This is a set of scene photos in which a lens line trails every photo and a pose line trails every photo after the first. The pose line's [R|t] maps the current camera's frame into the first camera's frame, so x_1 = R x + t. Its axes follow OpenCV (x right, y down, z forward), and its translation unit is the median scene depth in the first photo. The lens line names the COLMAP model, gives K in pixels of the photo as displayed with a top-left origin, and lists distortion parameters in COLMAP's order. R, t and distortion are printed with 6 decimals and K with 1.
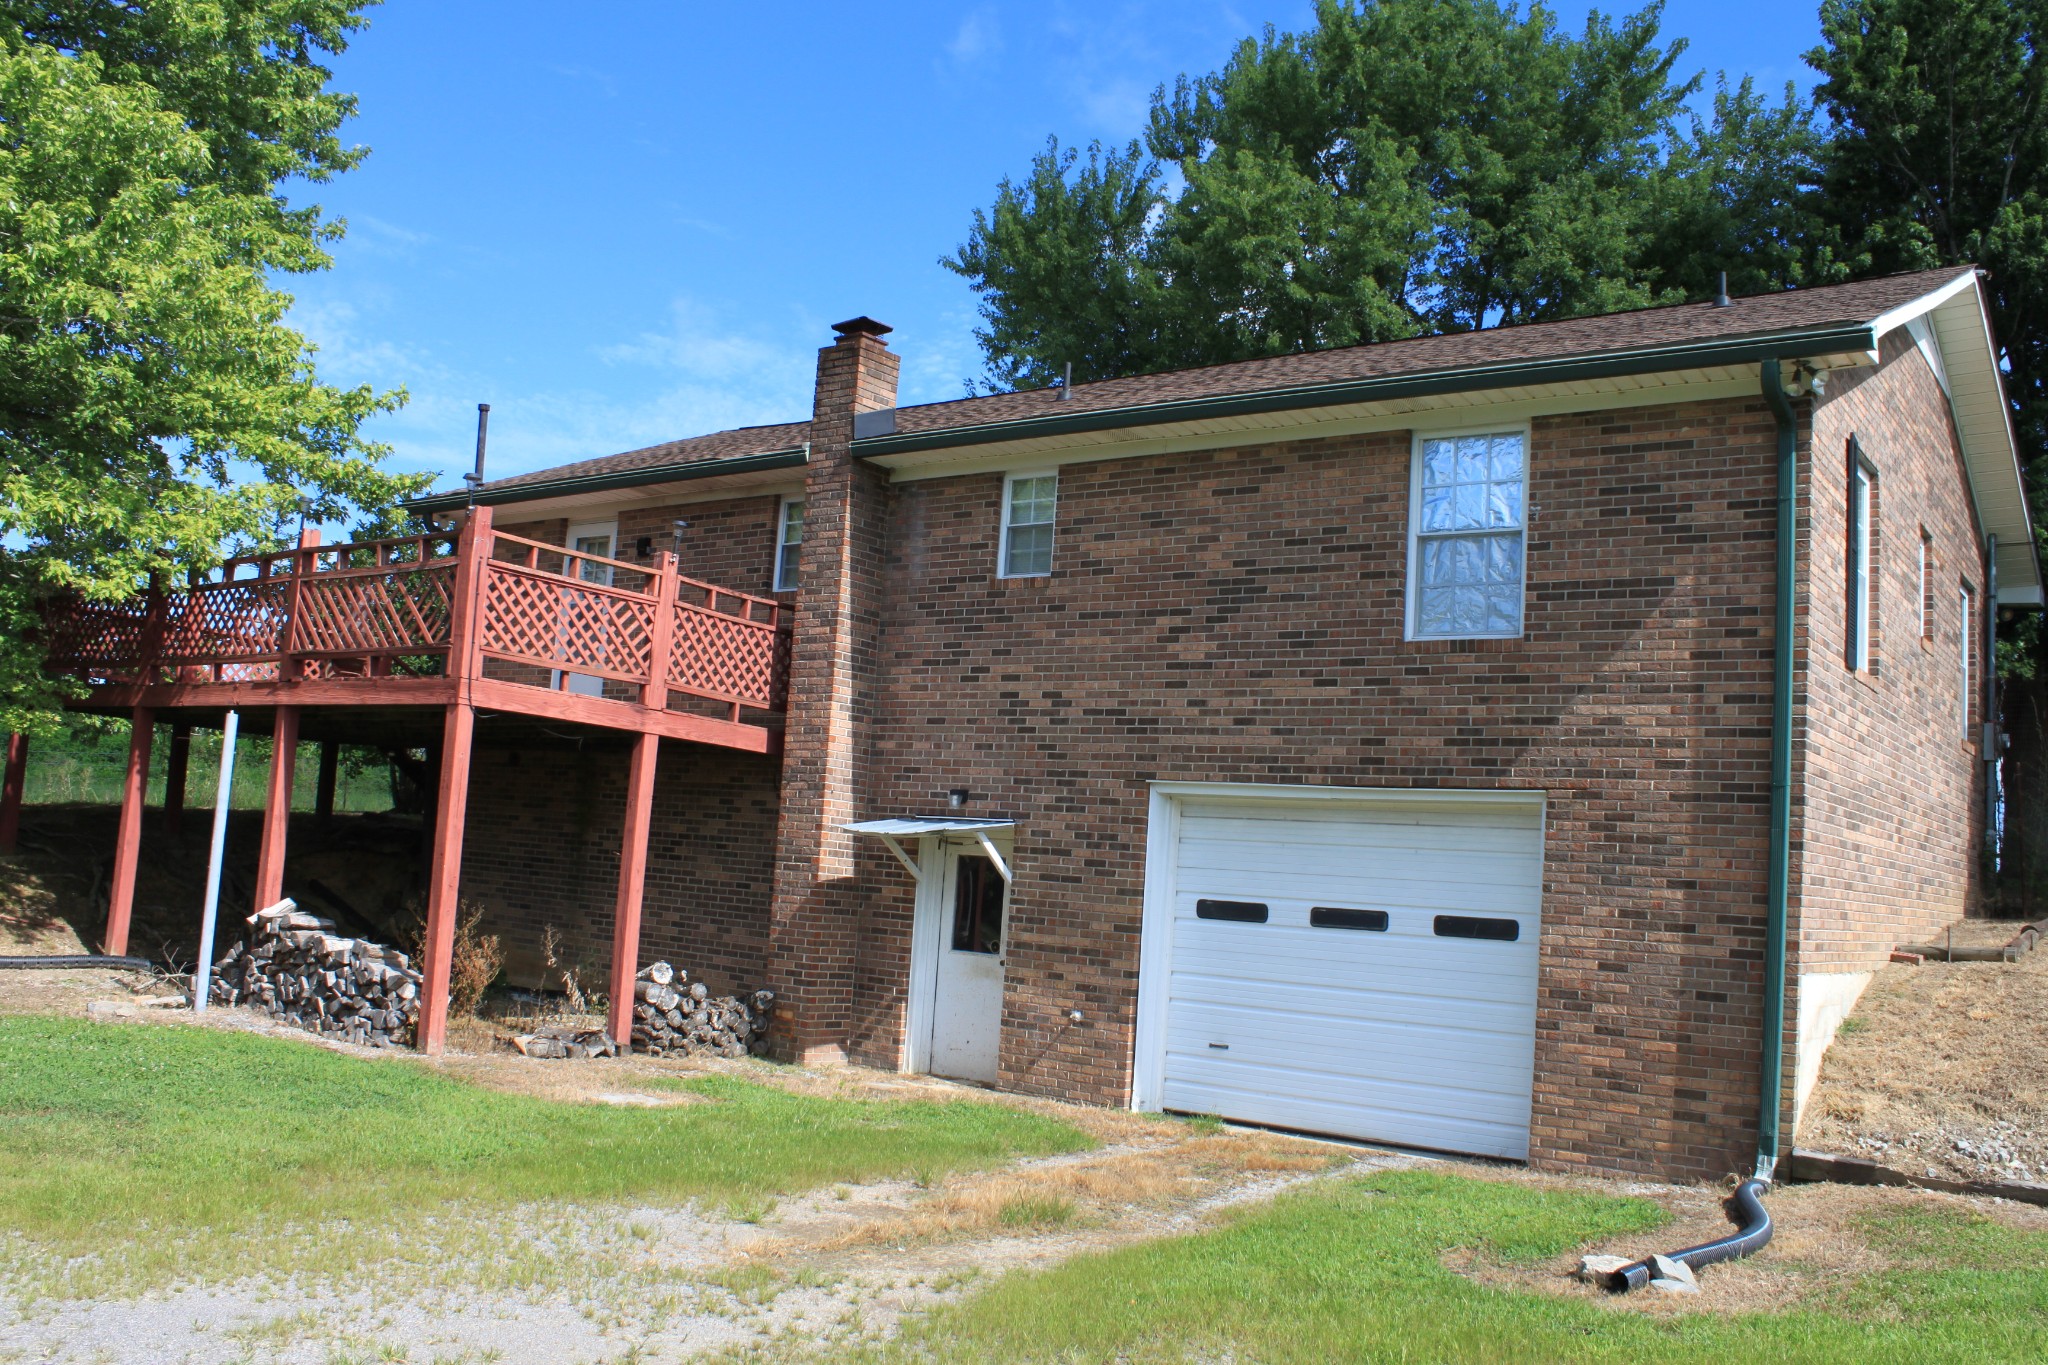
lens RADIAL K [[1778.3, 0, 1139.0], [0, 1778.3, 677.2], [0, 0, 1]] dist [-0.145926, 0.120612]
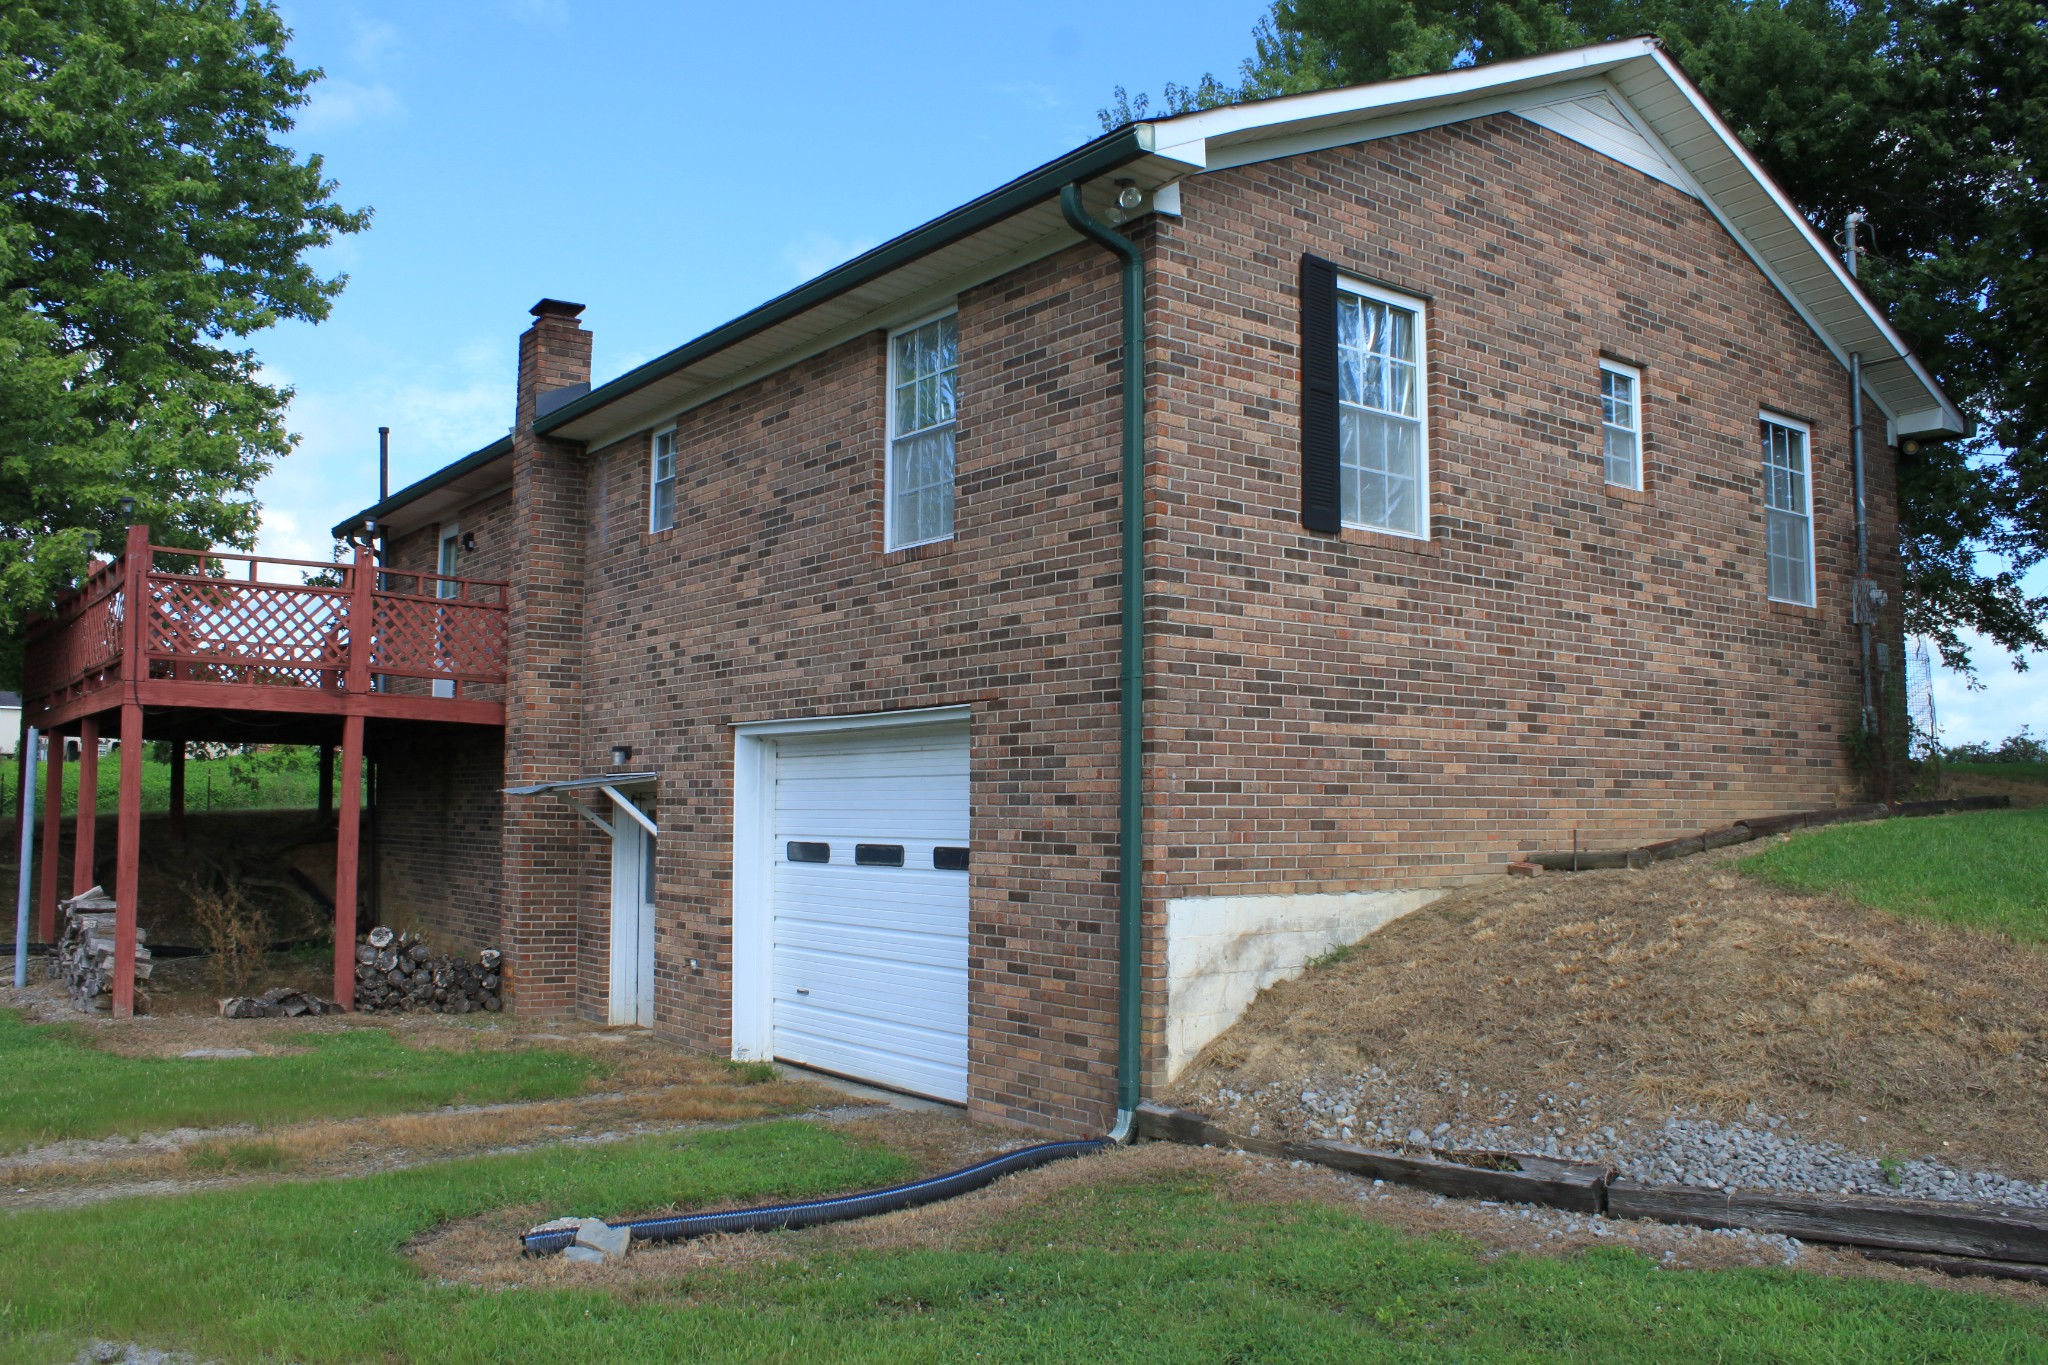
lens RADIAL K [[1731.7, 0, 1027.1], [0, 1731.7, 671.0], [0, 0, 1]] dist [-0.158253, 0.147592]
pose [[0.948335, -0.086383, -0.305286, 0.508446], [0.092547, 0.995692, 0.005749, 0.043261], [0.303474, -0.033705, 0.952243, 0.159389]]
